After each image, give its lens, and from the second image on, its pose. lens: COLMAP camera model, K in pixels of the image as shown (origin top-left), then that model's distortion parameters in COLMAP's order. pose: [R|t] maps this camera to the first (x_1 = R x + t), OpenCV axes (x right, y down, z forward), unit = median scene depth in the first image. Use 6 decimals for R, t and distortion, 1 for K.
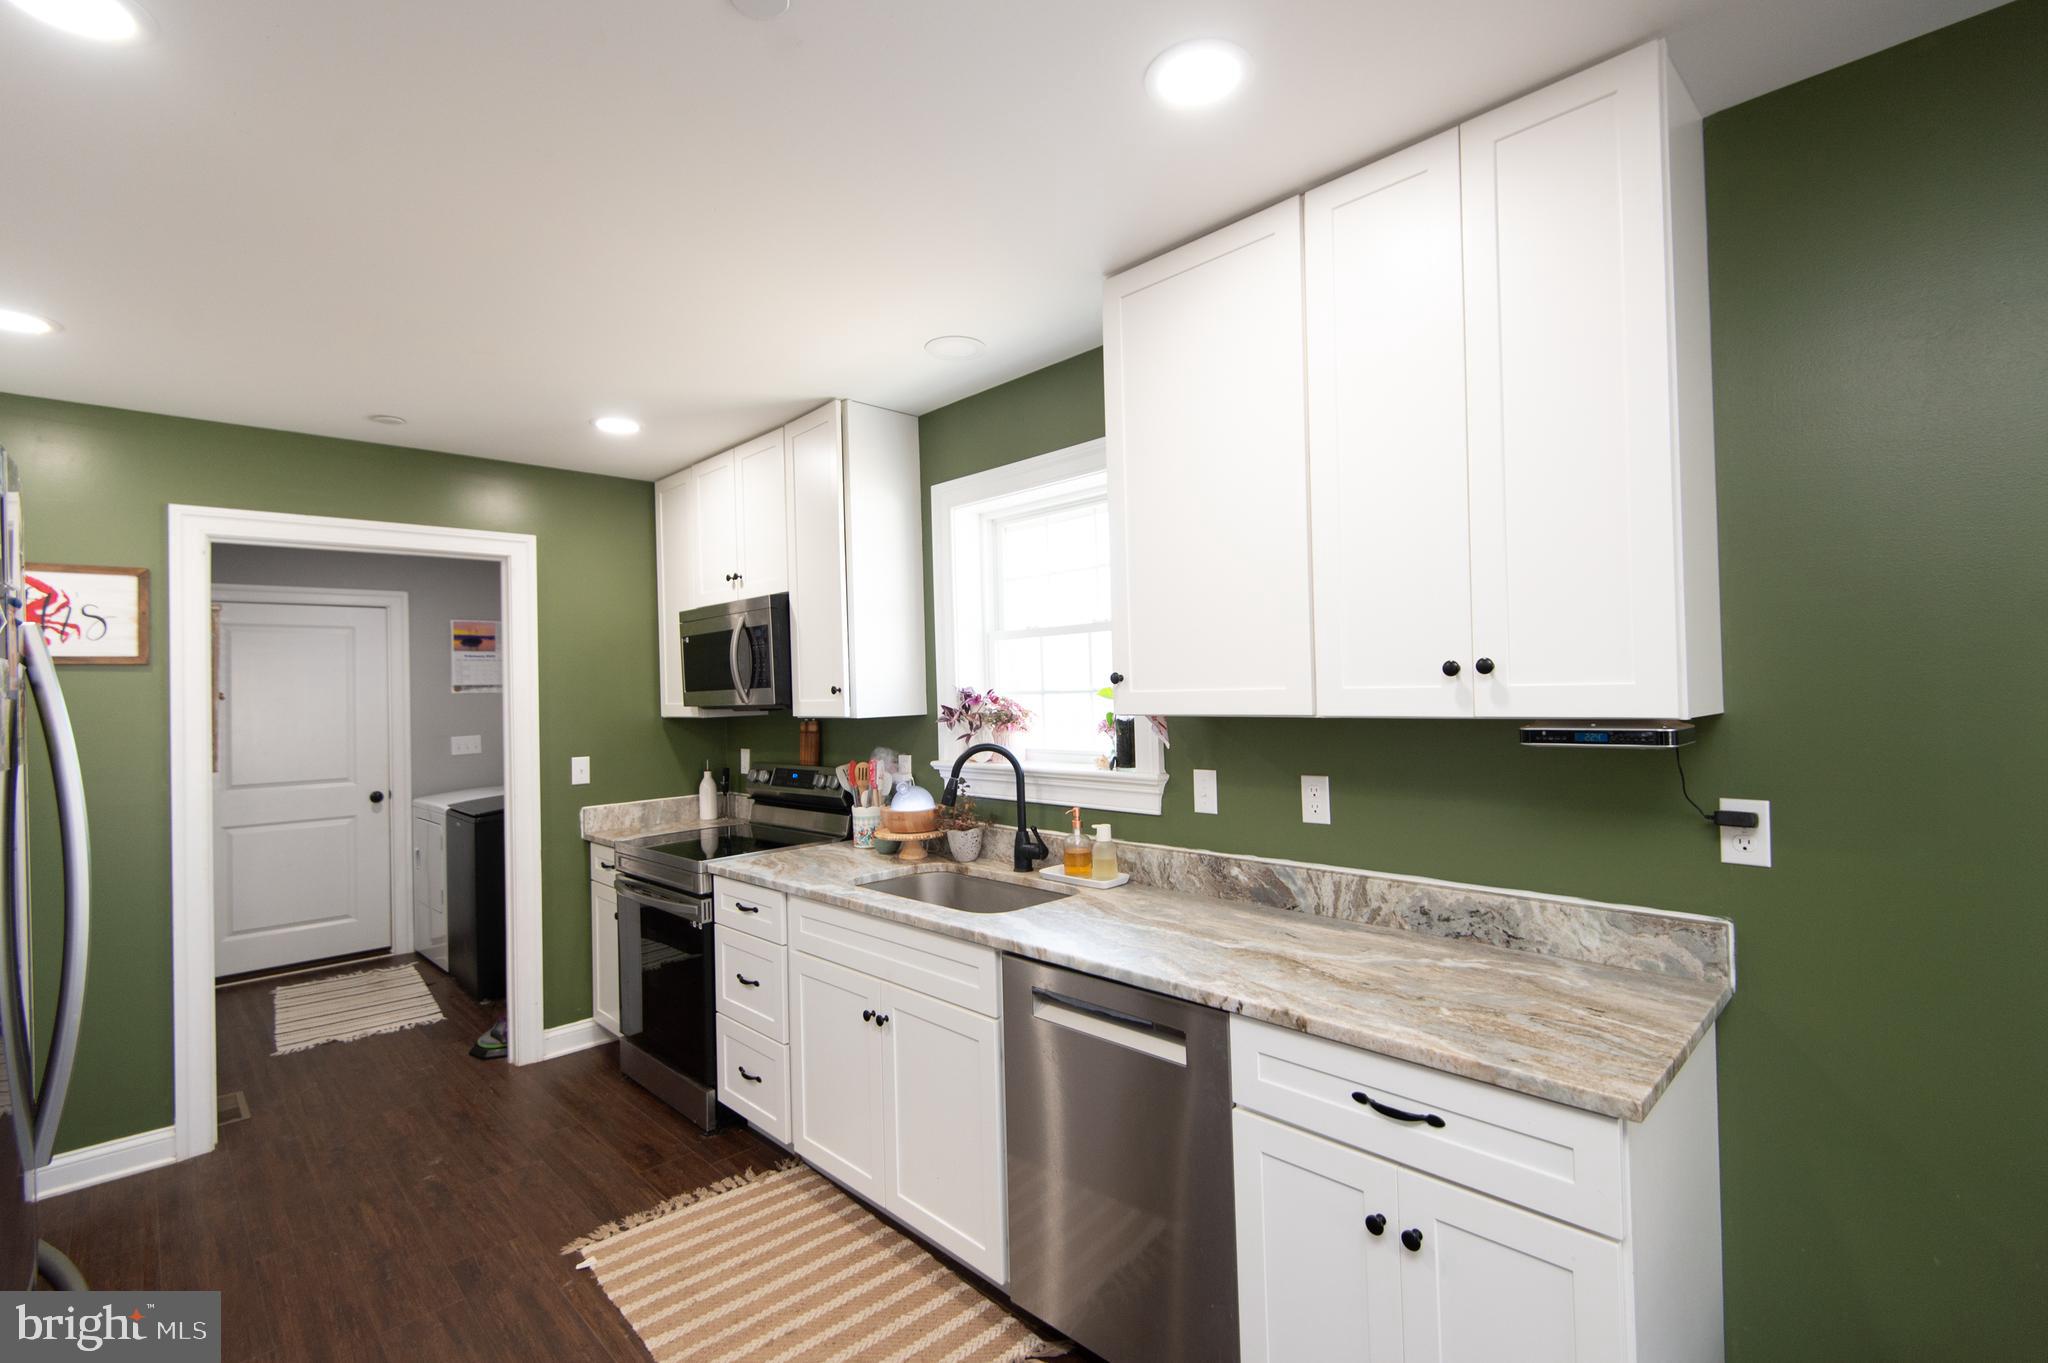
lens RADIAL K [[918.6, 0, 1021.3], [0, 918.6, 678.1], [0, 0, 1]] dist [0.037490, -0.024063]
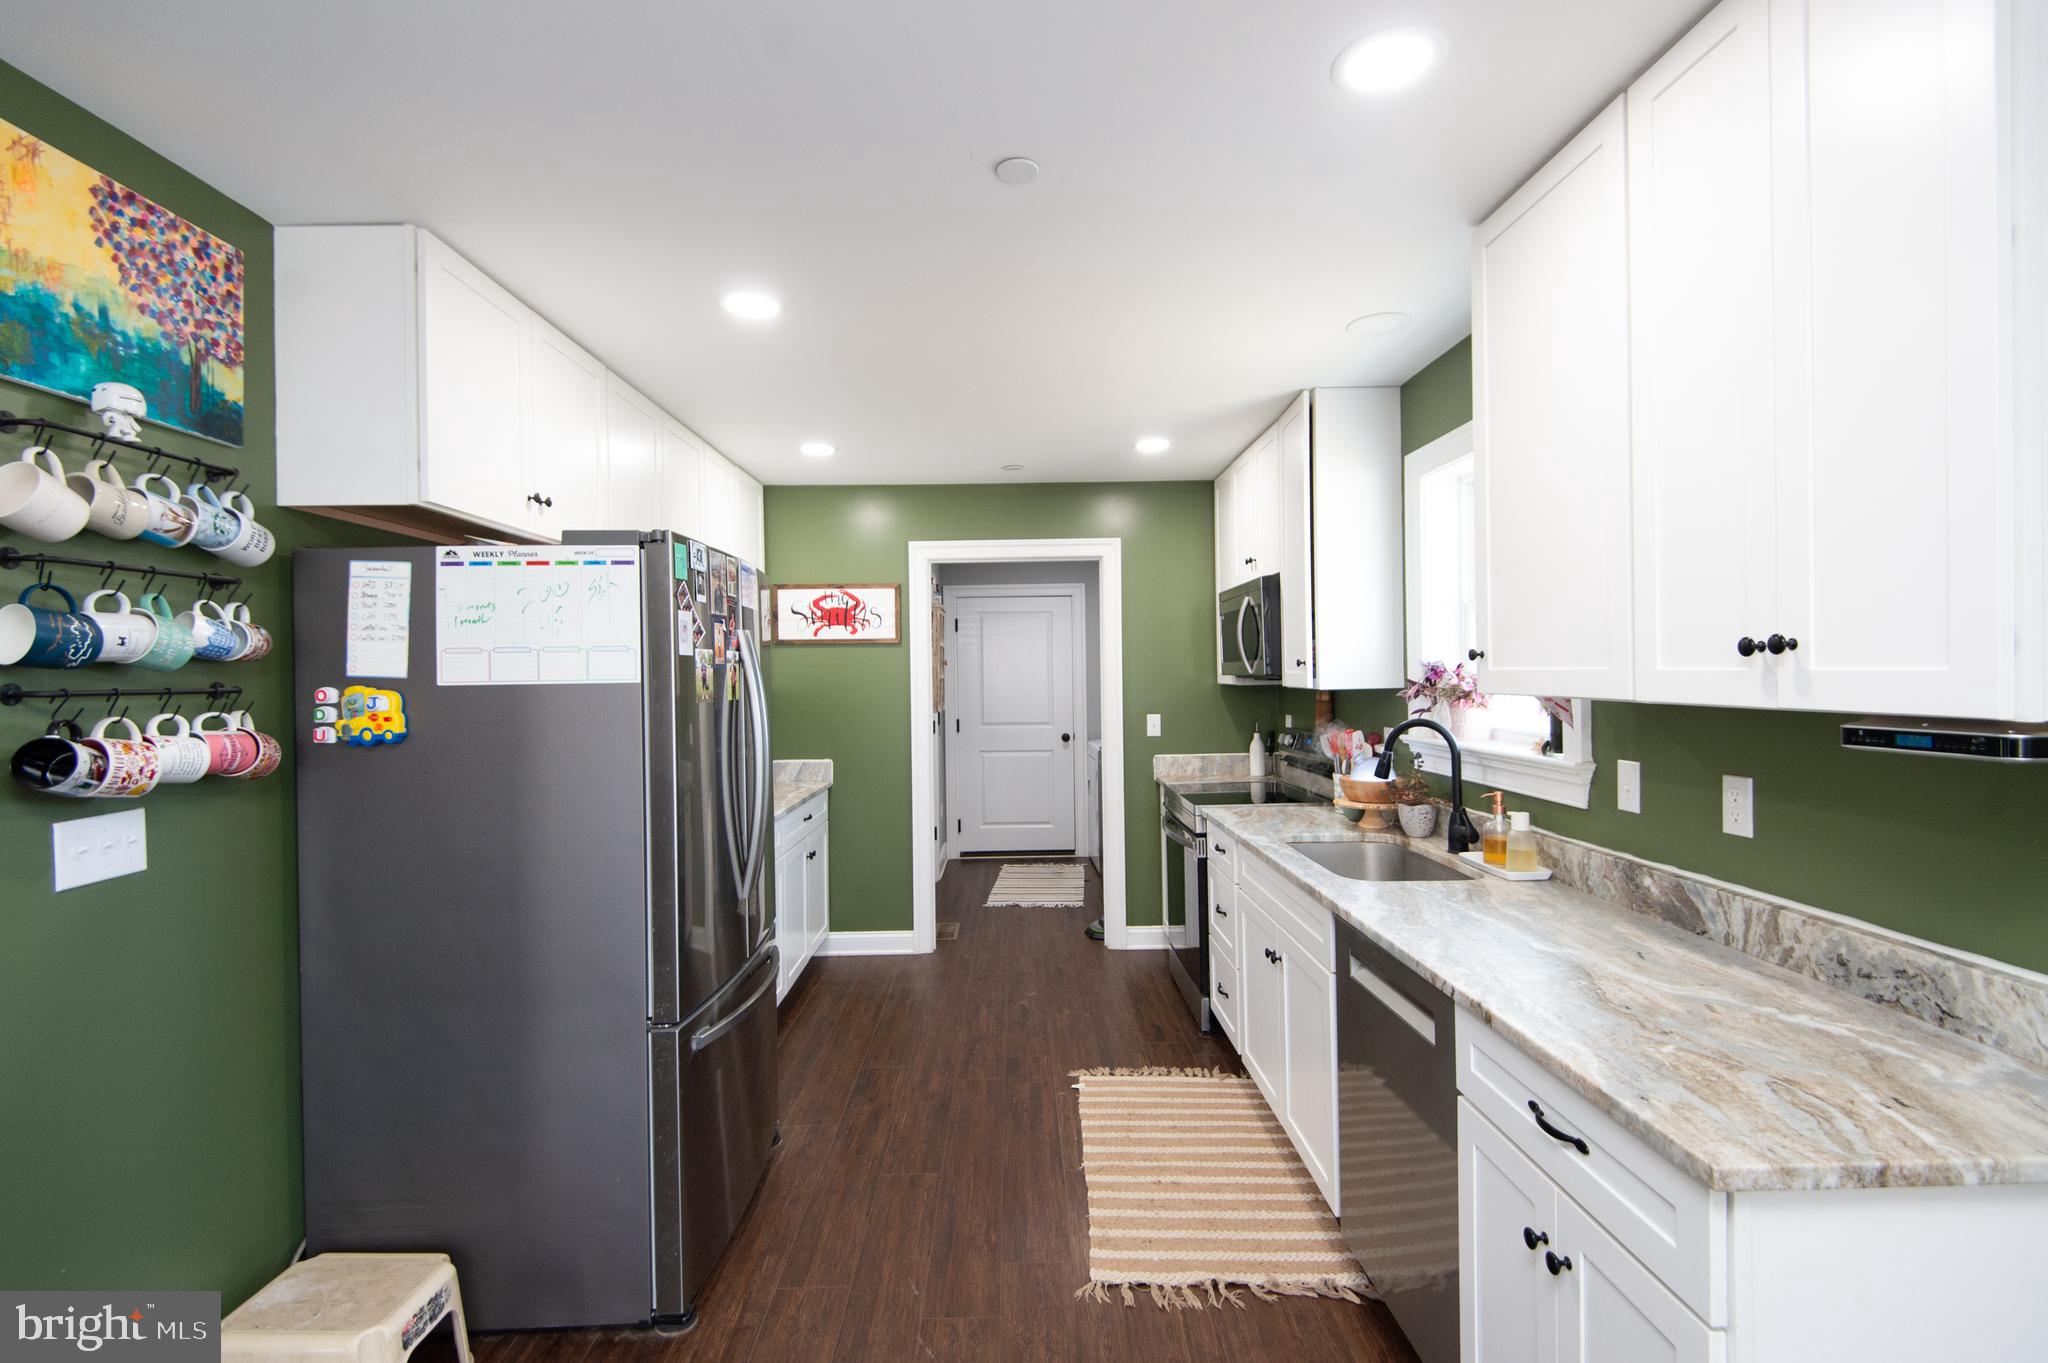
lens RADIAL K [[918.6, 0, 1021.3], [0, 918.6, 678.1], [0, 0, 1]] dist [0.037490, -0.024063]
pose [[0.728280, 0.020240, -0.684981, 0.366608], [0.004543, 0.999399, 0.034361, -0.009471], [0.685265, -0.028136, 0.727750, -0.016322]]
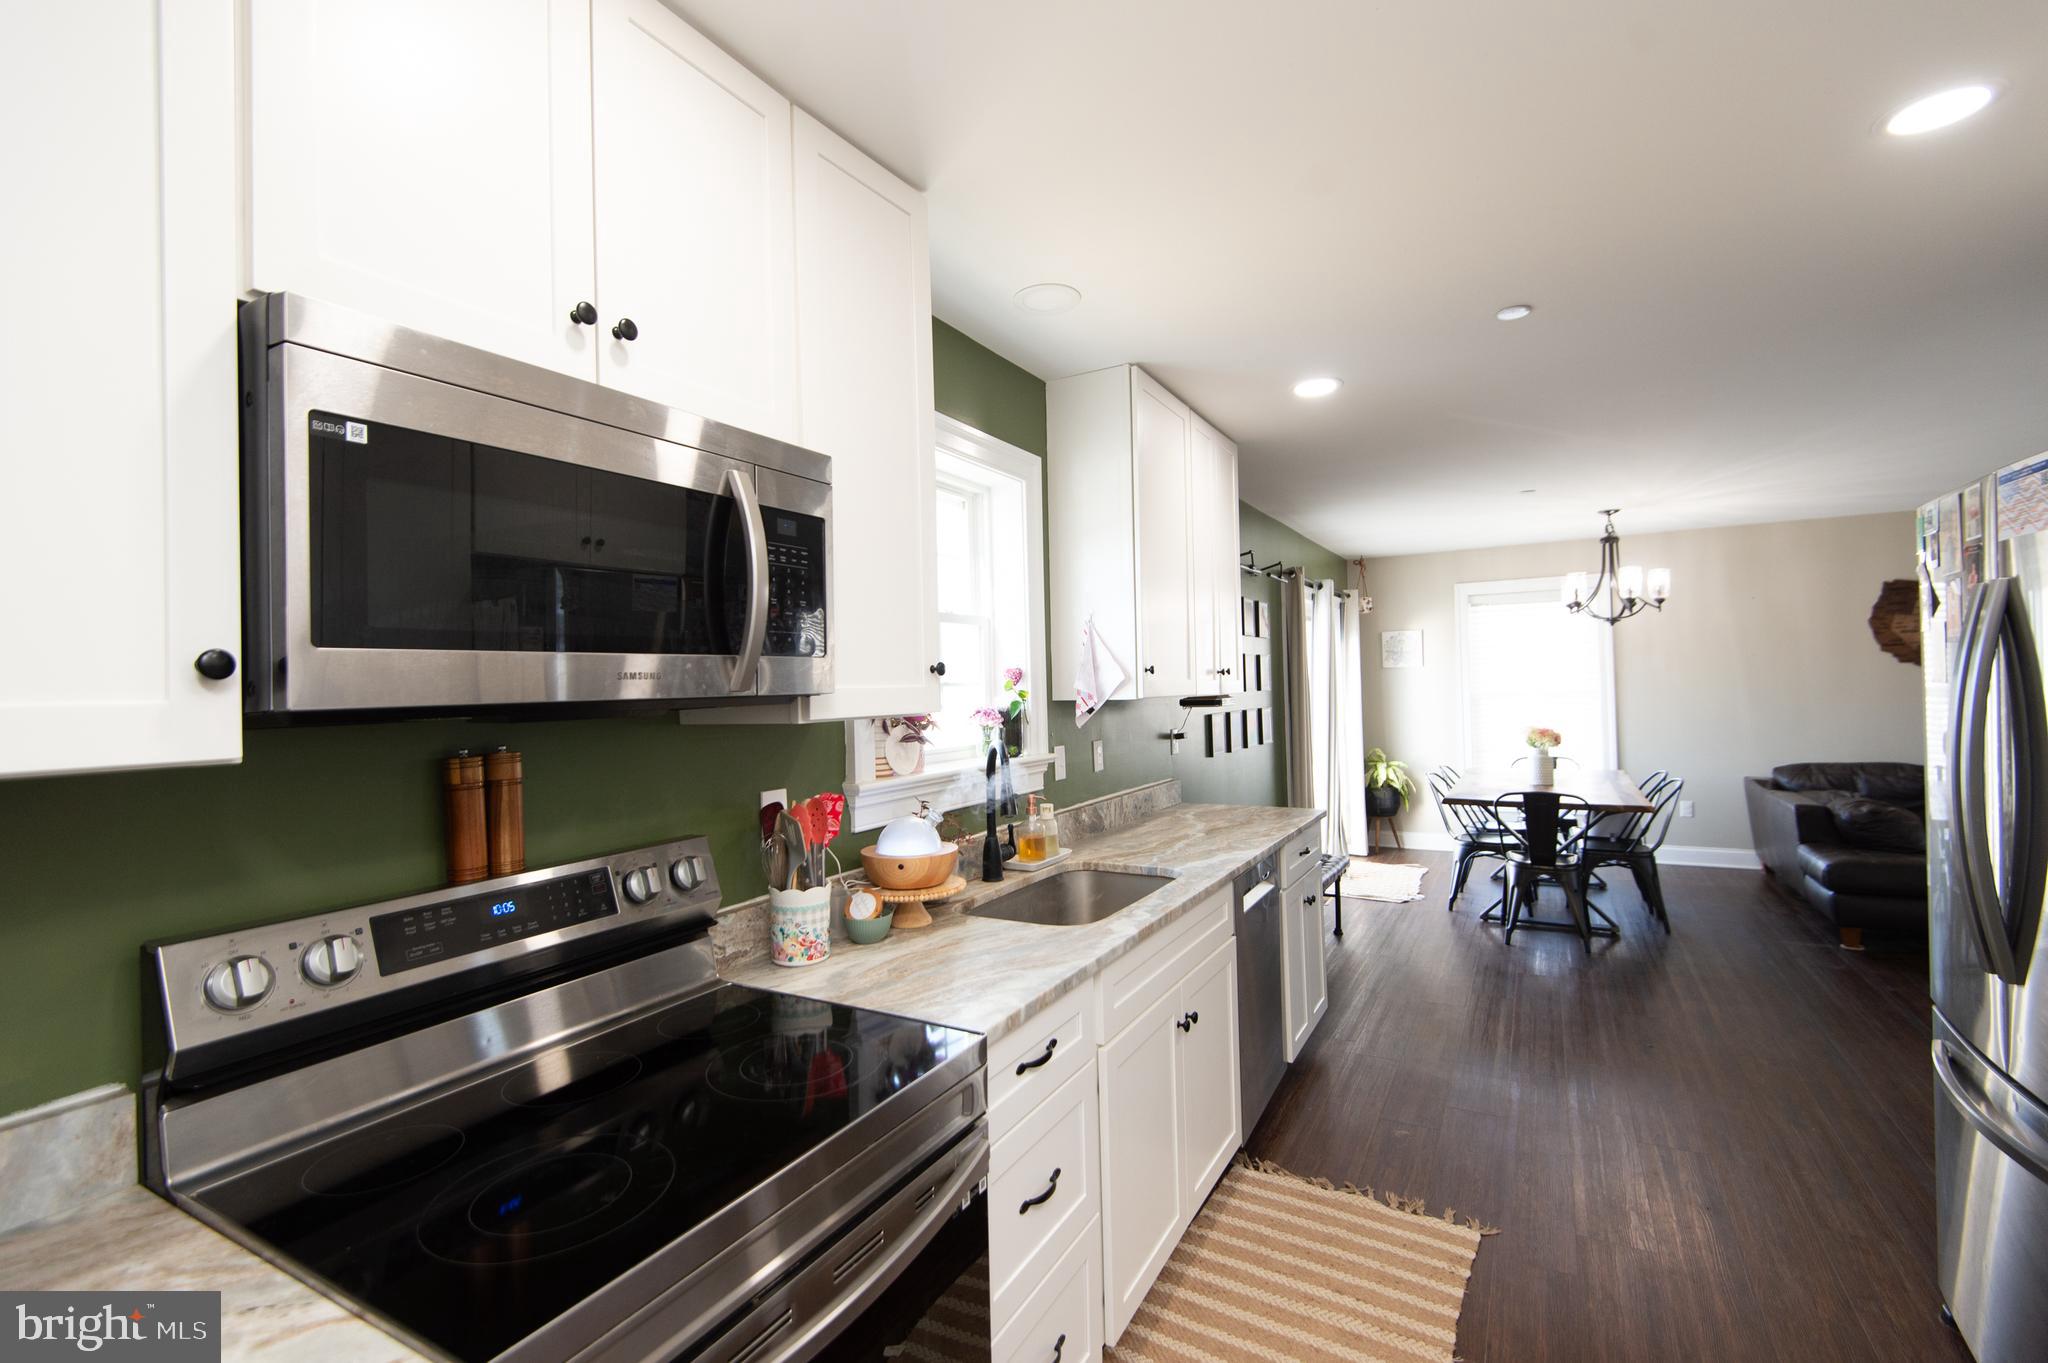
lens RADIAL K [[851.2, 0, 1019.3], [0, 851.2, 670.9], [0, 0, 1]] dist [0.001217, -0.017375]
pose [[-0.260488, 0.048867, 0.964240, -0.911101], [0.019087, 0.998784, -0.045461, 0.050506], [-0.965288, 0.006562, -0.261104, 1.327972]]
